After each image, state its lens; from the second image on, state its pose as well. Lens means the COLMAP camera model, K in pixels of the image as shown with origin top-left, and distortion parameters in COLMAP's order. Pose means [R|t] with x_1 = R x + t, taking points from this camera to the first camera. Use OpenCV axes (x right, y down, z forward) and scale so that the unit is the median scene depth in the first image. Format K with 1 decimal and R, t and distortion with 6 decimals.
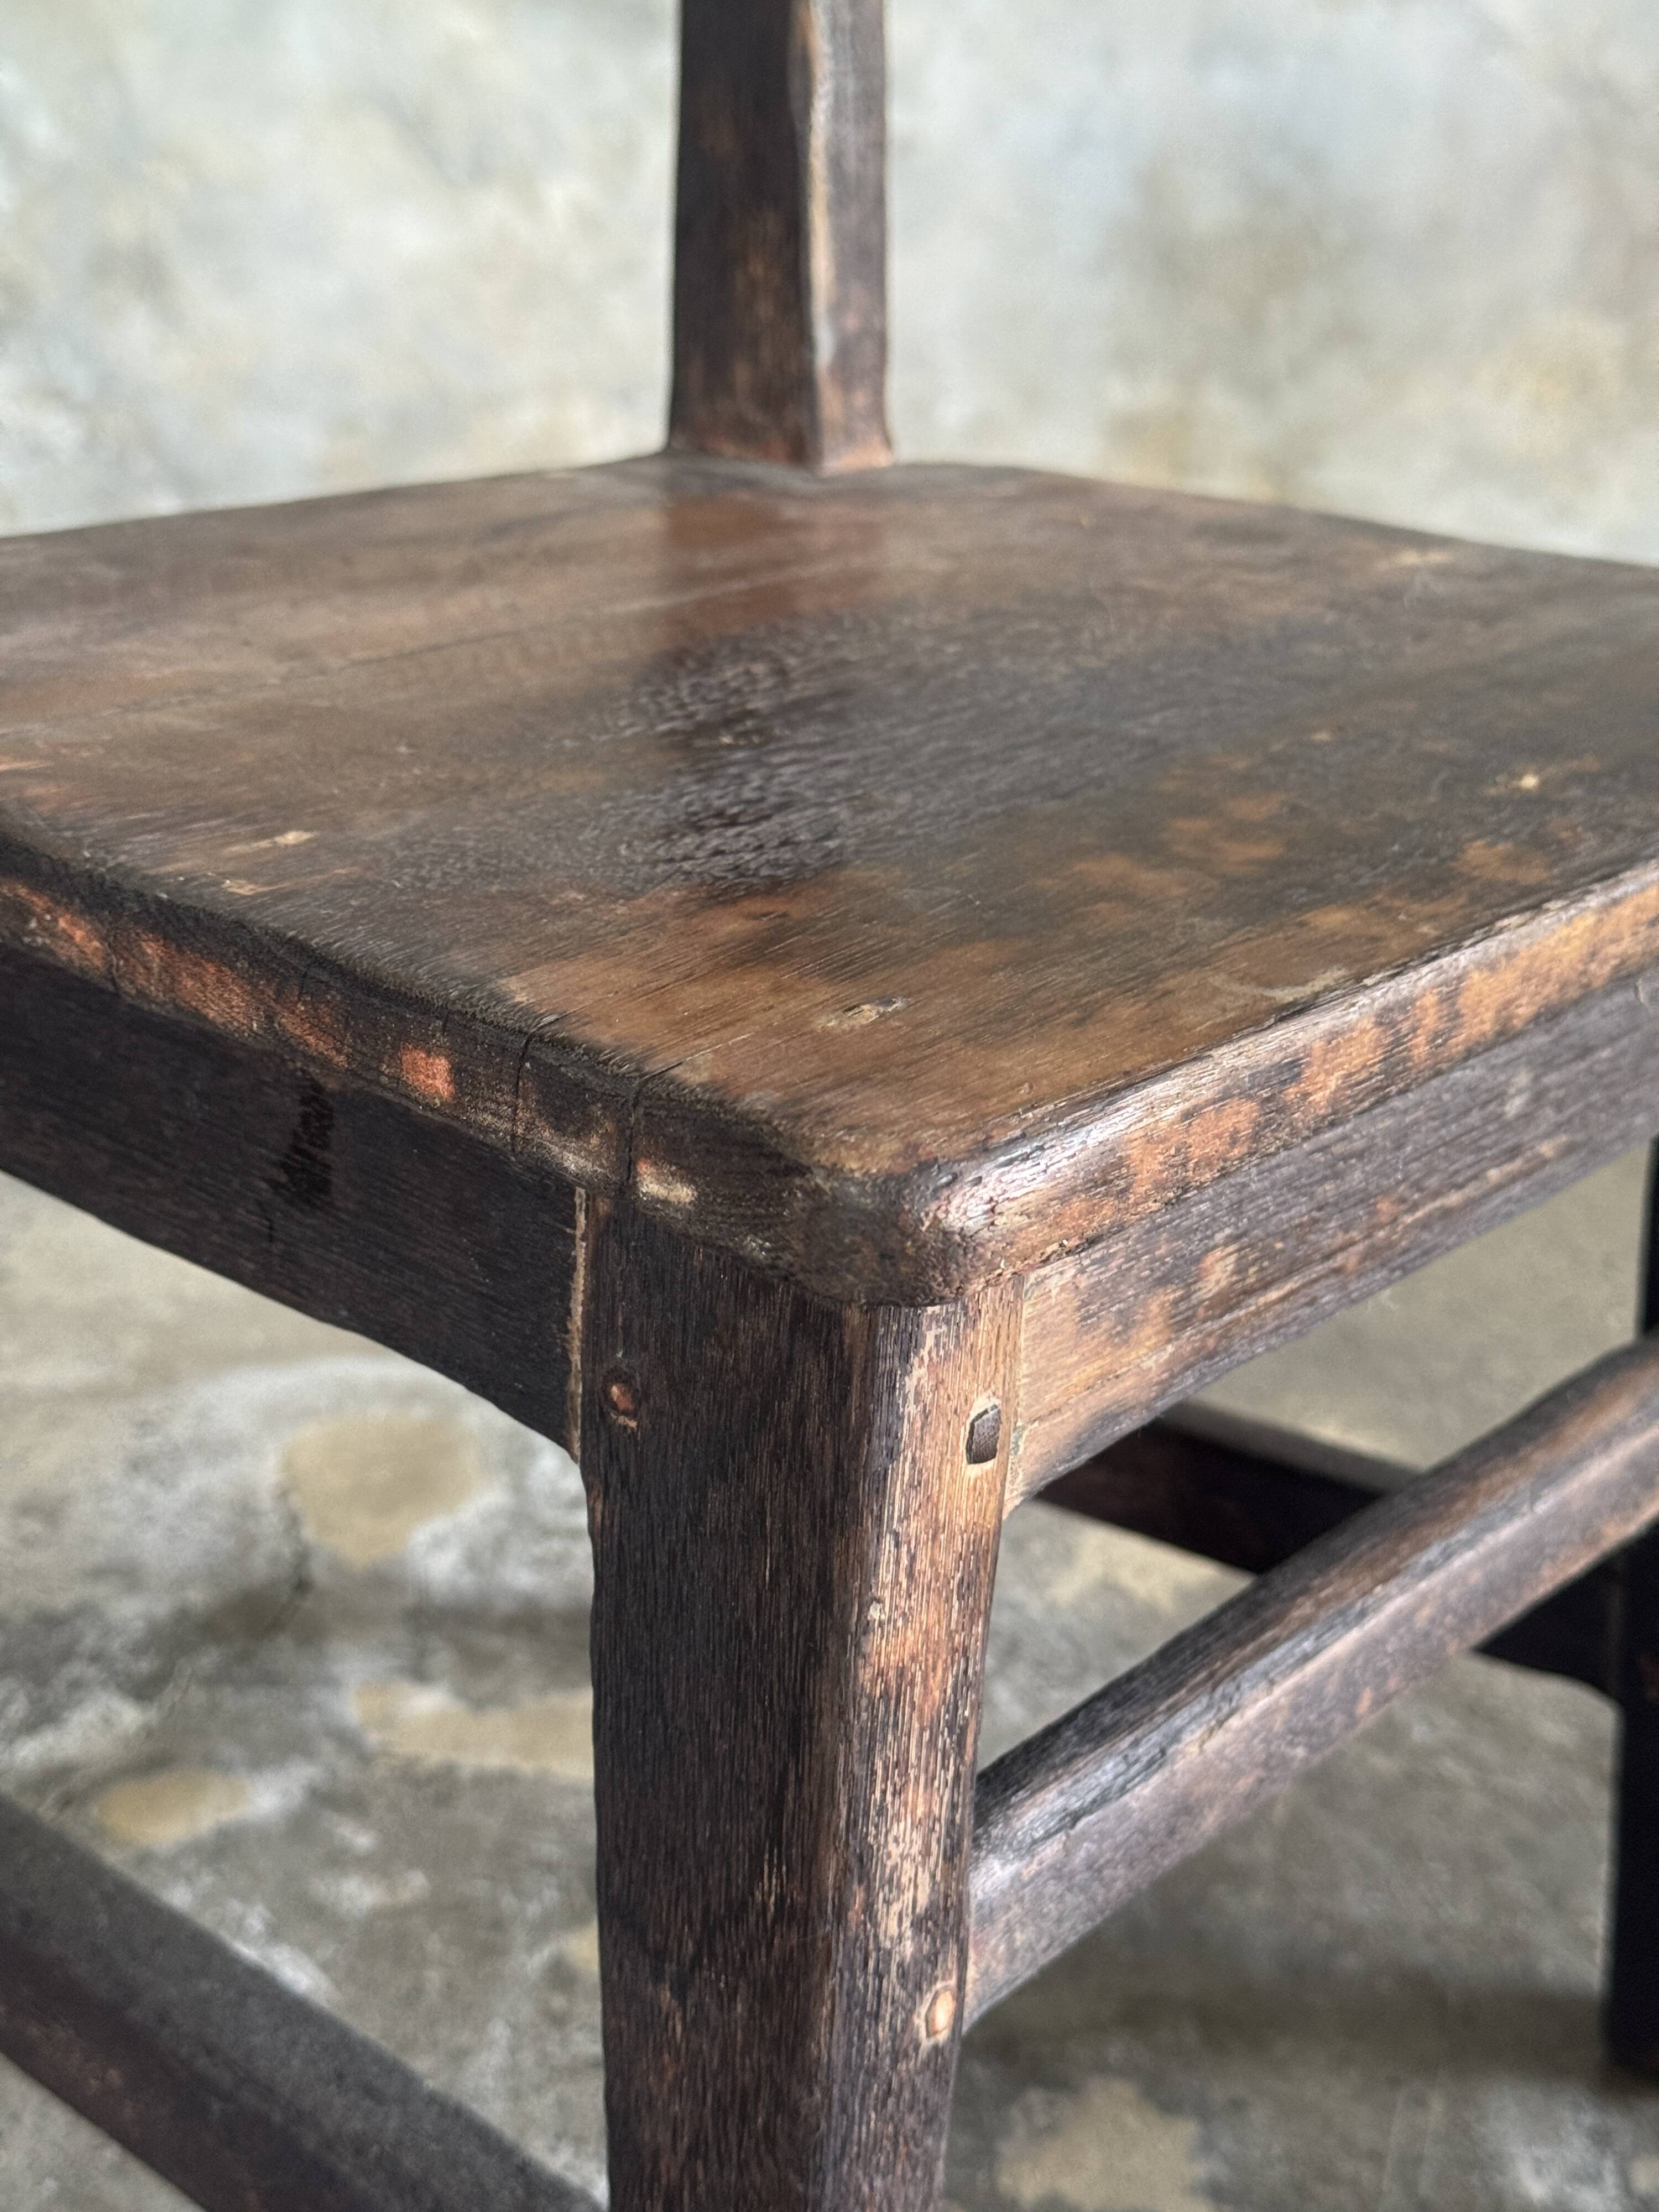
lens RADIAL K [[3192.9, 0, 826.0], [0, 3192.9, 1137.9], [0, 0, 1]] dist [0.099310, 0.000000]
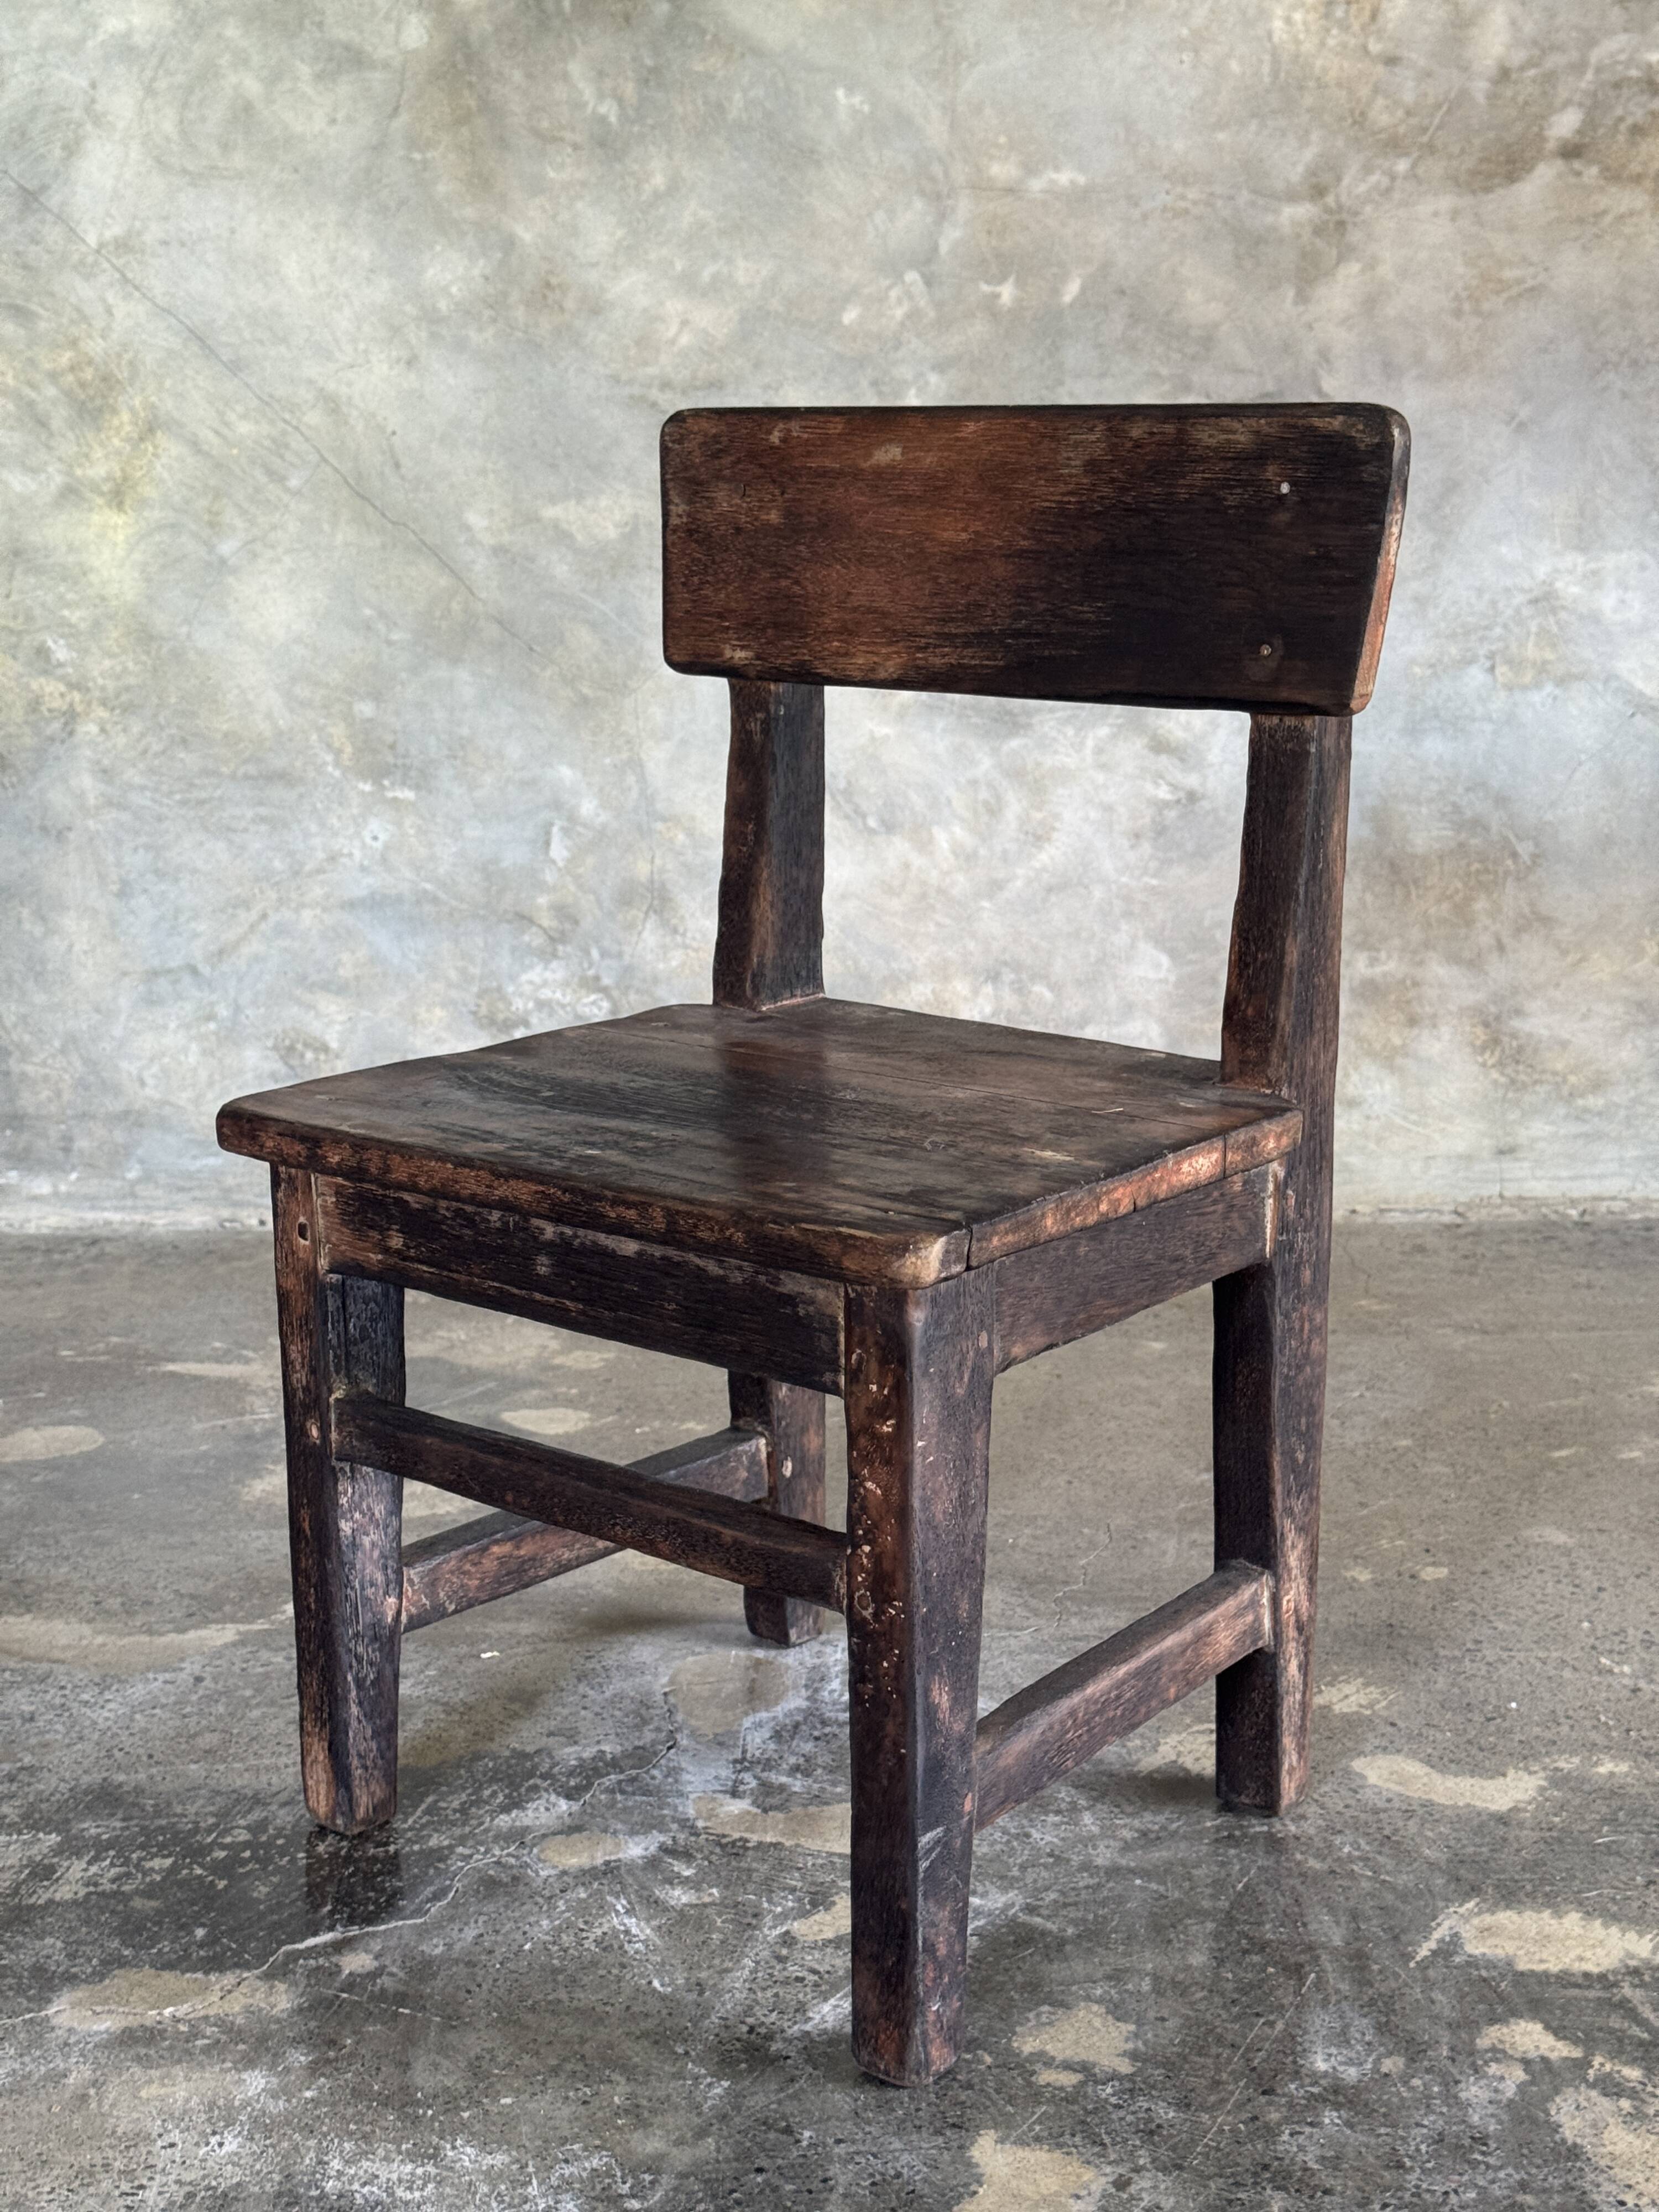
lens RADIAL K [[3146.3, 0, 835.4], [0, 3146.3, 1113.3], [0, 0, 1]] dist [0.125579, 0.000000]
pose [[0.984824, -0.006047, -0.173452, 0.185410], [-0.020613, 0.988243, -0.151493, 0.059518], [0.172329, 0.152770, 0.973121, -0.559351]]
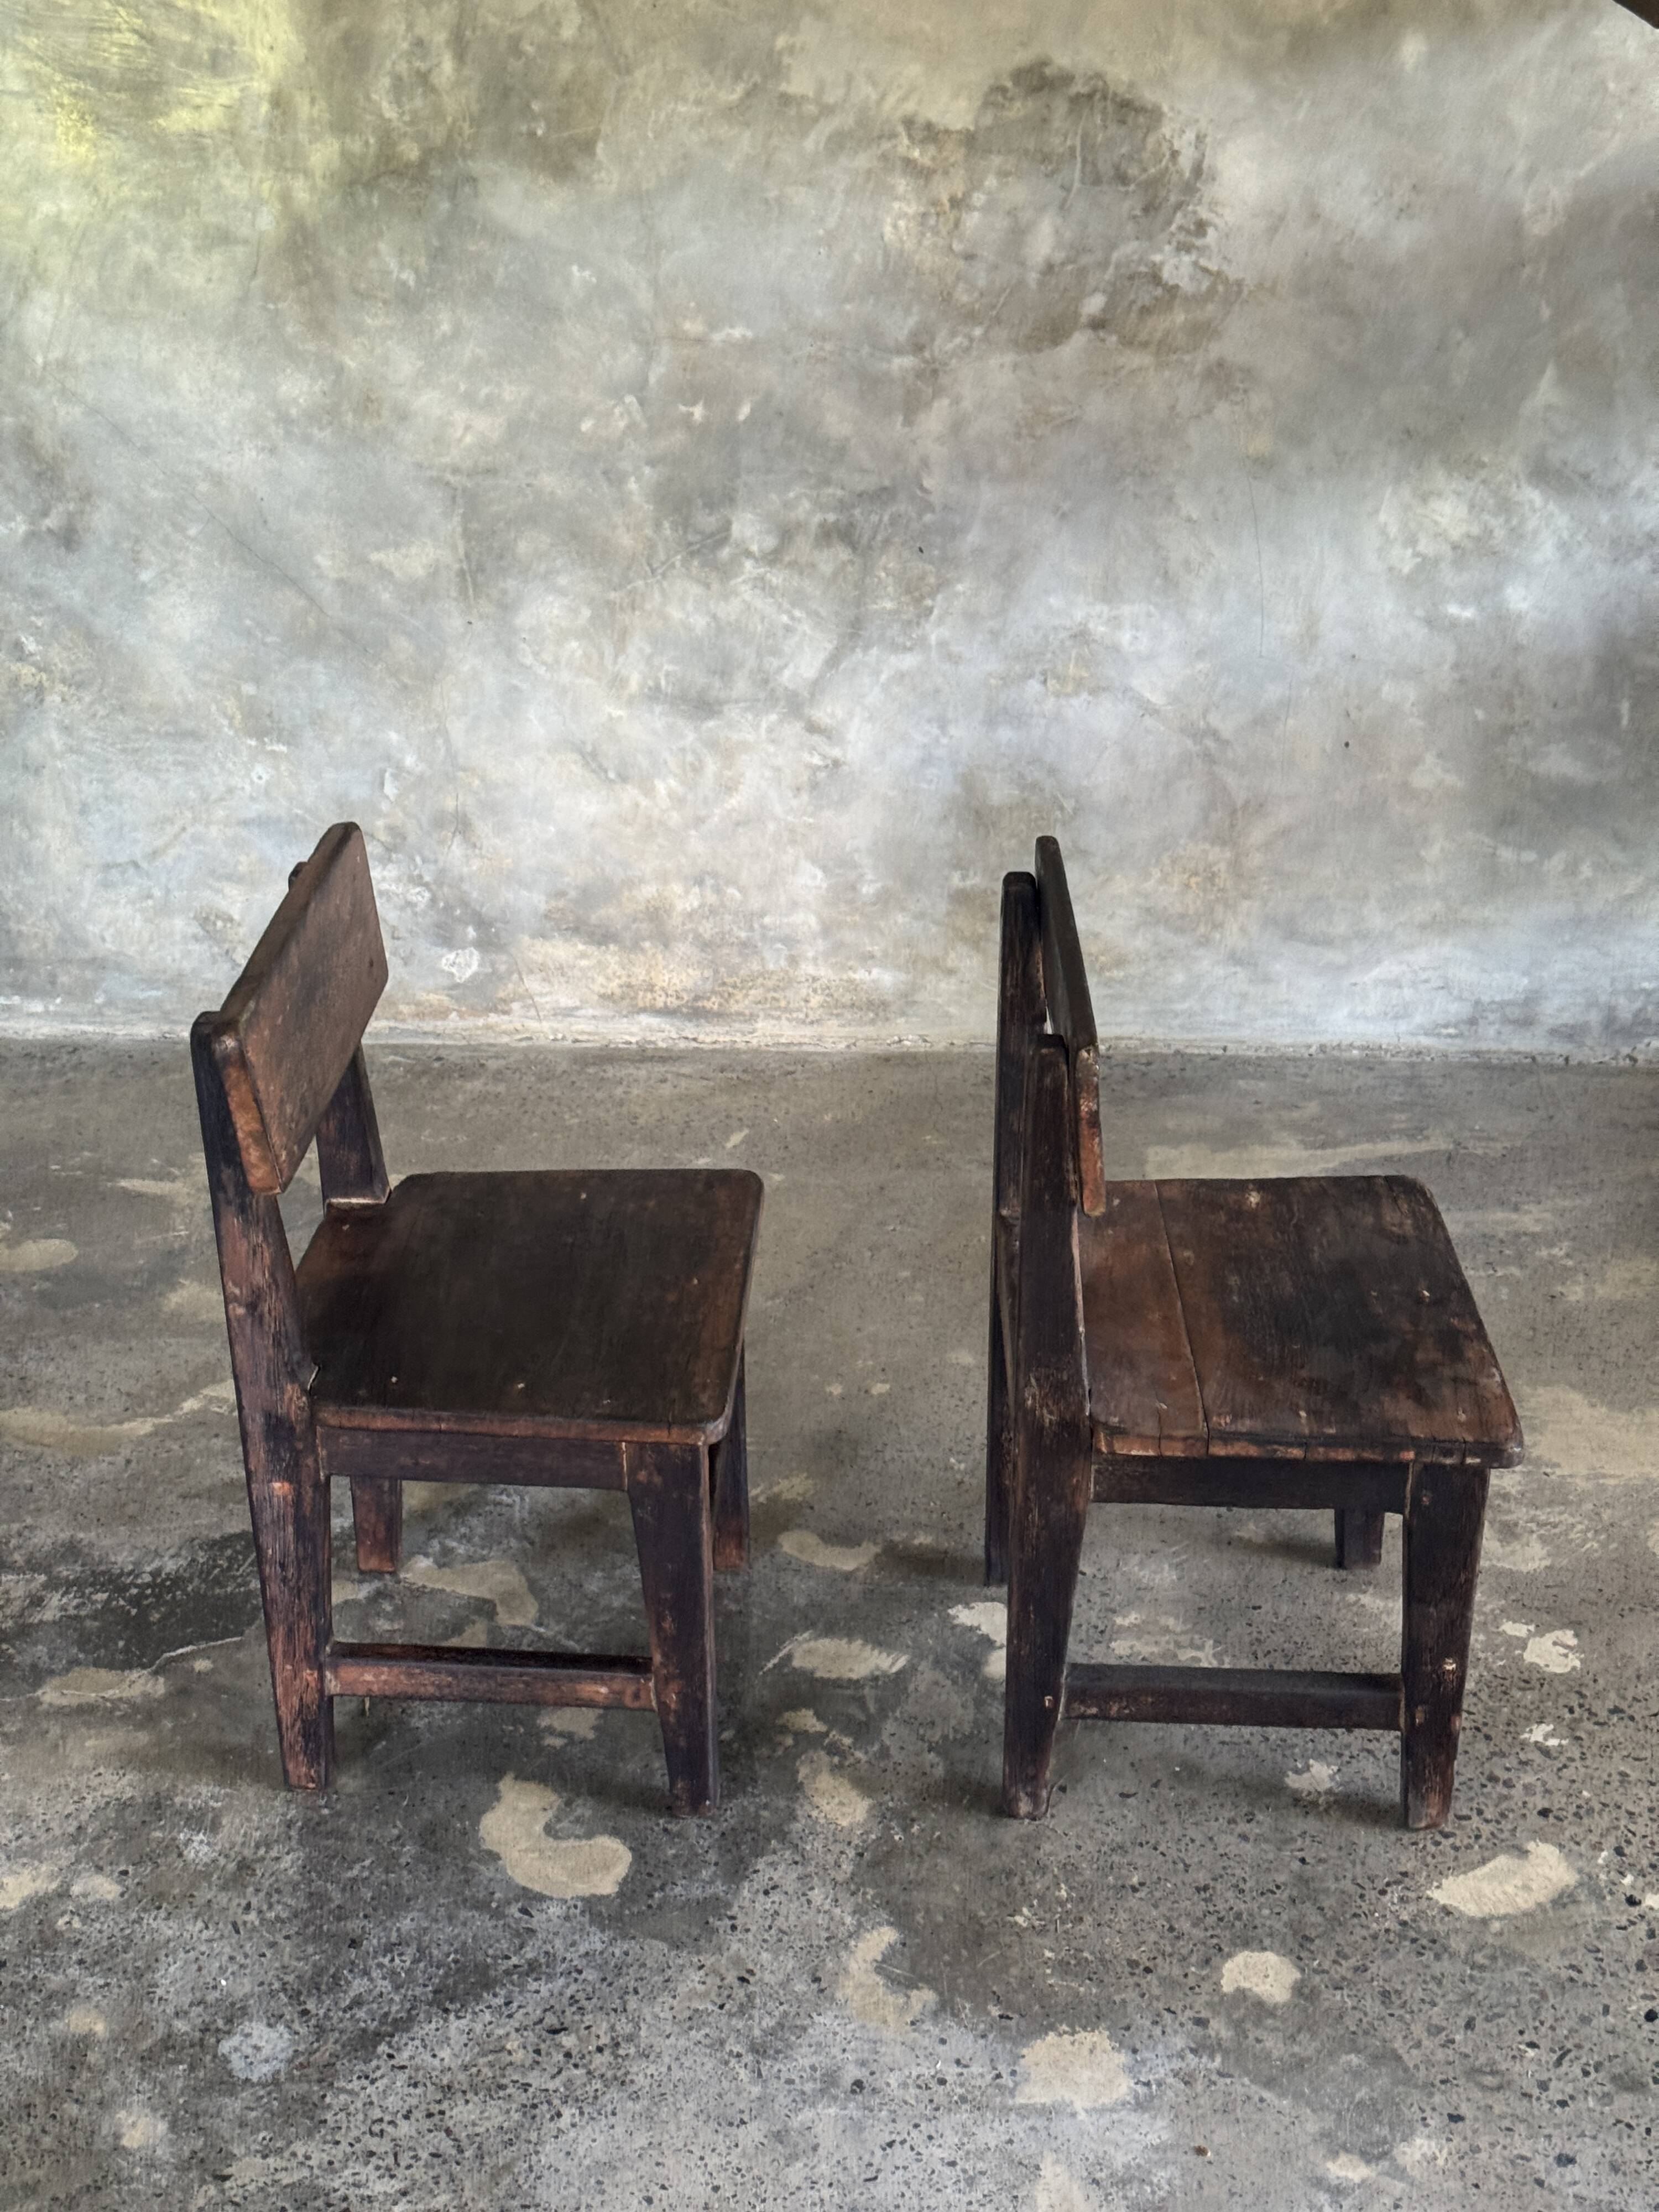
lens RADIAL K [[3146.3, 0, 839.8], [0, 3146.3, 1141.8], [0, 0, 1]] dist [0.125579, 0.000000]
pose [[0.981991, 0.049599, -0.182301, 0.669599], [-0.035769, 0.996281, 0.078385, -0.398231], [0.185511, -0.070453, 0.980113, -1.544779]]
